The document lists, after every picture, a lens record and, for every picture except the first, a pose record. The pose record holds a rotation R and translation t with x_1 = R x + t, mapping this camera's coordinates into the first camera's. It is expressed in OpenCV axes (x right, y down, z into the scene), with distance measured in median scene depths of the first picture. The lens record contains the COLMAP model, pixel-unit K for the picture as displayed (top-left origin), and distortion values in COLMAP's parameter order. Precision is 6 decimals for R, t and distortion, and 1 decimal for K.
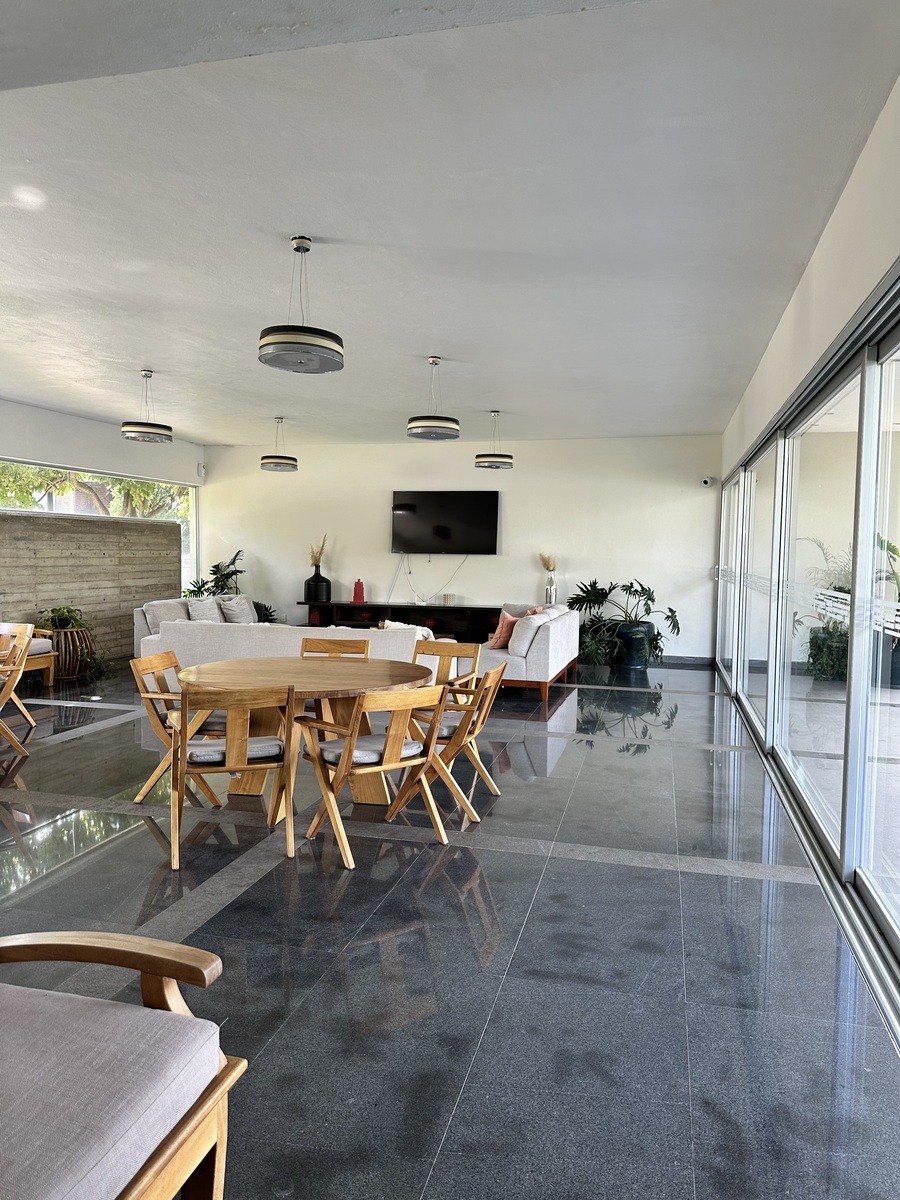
lens RADIAL K [[831.4, 0, 450.3], [0, 831.4, 606.8], [0, 0, 1]] dist [0.148926, -0.268313]
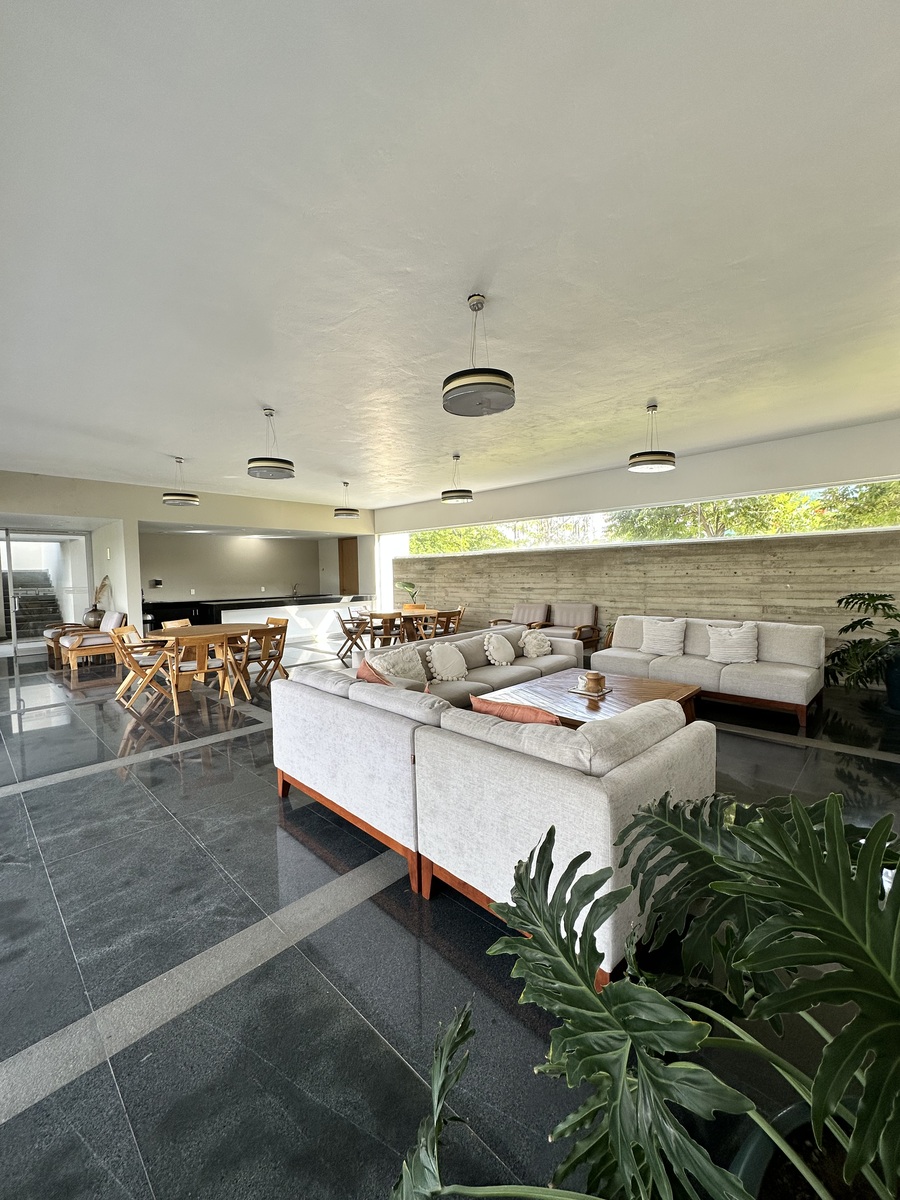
lens RADIAL K [[479.4, 0, 450.0], [0, 479.4, 600.0], [0, 0, 1]] dist [0.000229, 0.000011]
pose [[-0.493924, 0.045405, -0.868319, 0.430524], [-0.044819, 0.995979, 0.077574, -0.089238], [0.868349, 0.077233, -0.489903, 1.485017]]
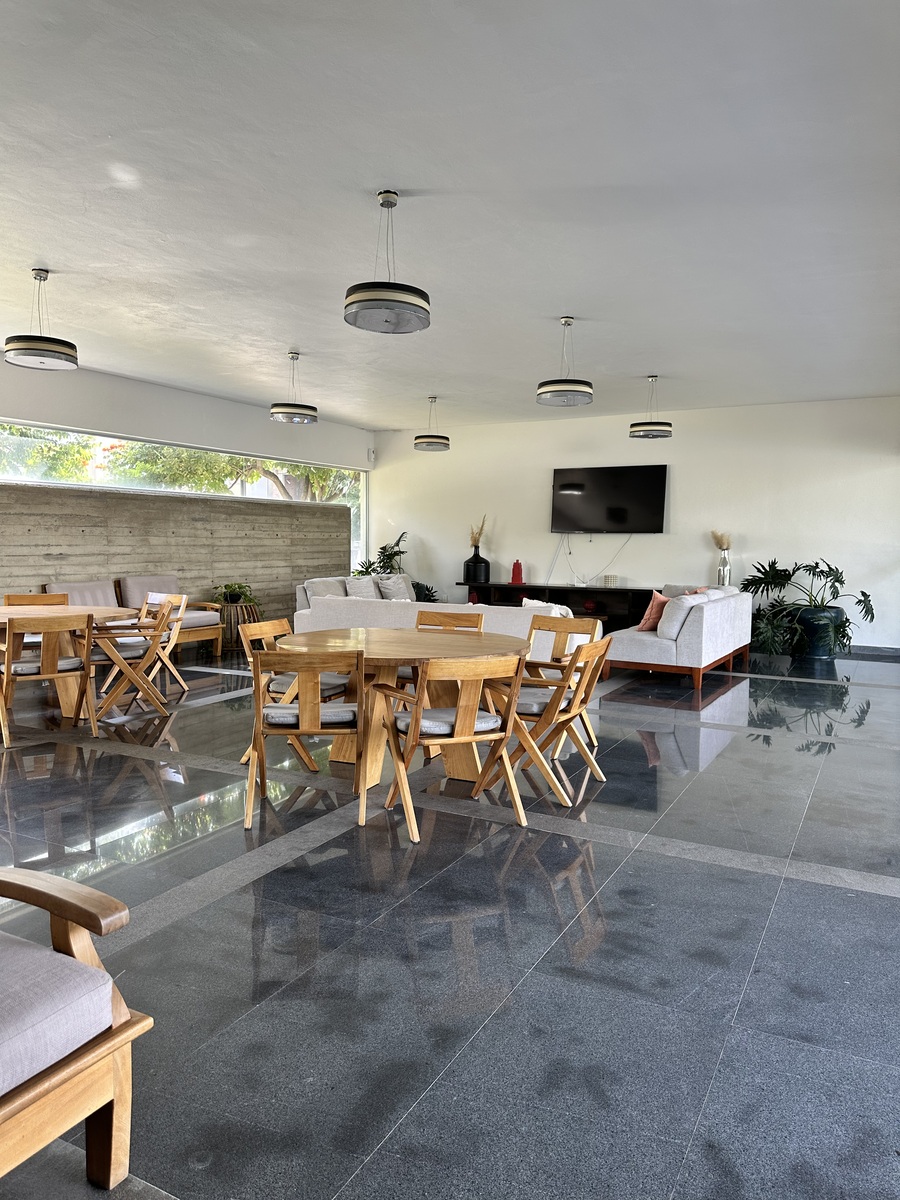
lens RADIAL K [[832.8, 0, 450.0], [0, 832.8, 600.0], [0, 0, 1]] dist [0.114718, -0.192328]
pose [[0.969973, 0.012198, -0.242907, 0.087838], [-0.011415, 0.999924, 0.004632, 0.017697], [0.242945, -0.001720, 0.970039, 0.048256]]
